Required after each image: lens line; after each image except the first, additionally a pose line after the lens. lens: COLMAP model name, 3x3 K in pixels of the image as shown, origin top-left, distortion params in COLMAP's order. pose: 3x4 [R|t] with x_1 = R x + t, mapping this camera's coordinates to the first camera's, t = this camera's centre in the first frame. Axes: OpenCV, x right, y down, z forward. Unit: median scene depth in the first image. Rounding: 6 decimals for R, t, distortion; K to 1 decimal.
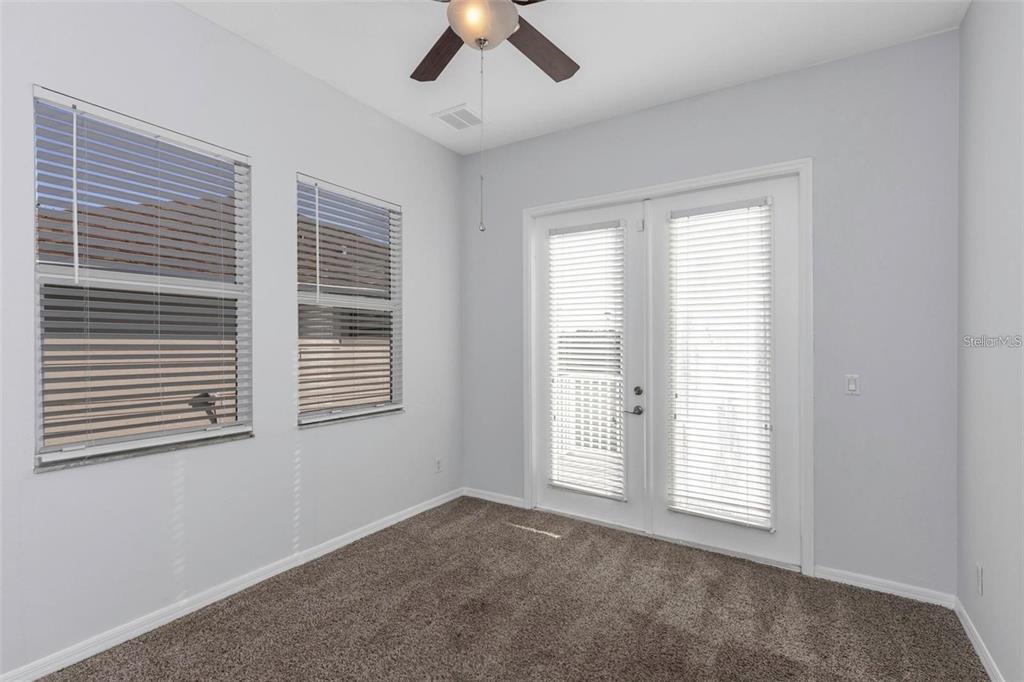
lens RADIAL K [[486.7, 0, 508.1], [0, 486.7, 344.1], [0, 0, 1]] dist [0.001056, 0.000146]
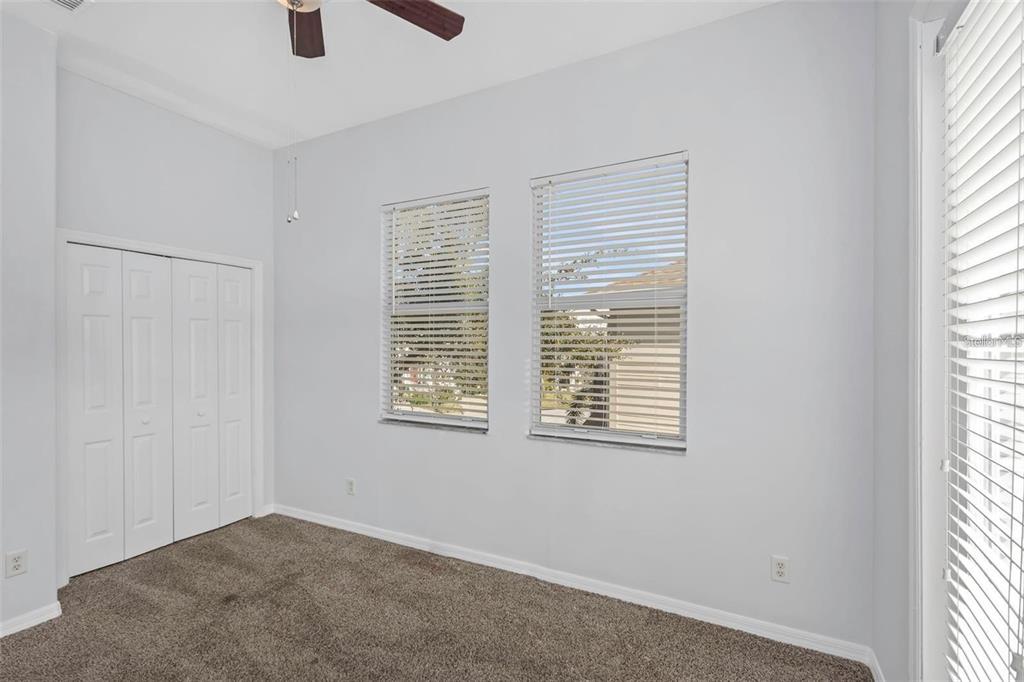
lens RADIAL K [[486.7, 0, 508.1], [0, 486.7, 344.1], [0, 0, 1]] dist [0.001056, 0.000146]
pose [[0.067195, -0.013028, -0.997655, 0.467613], [-0.008999, 0.999866, -0.013663, -0.001828], [0.997699, 0.009896, 0.067069, 0.751035]]
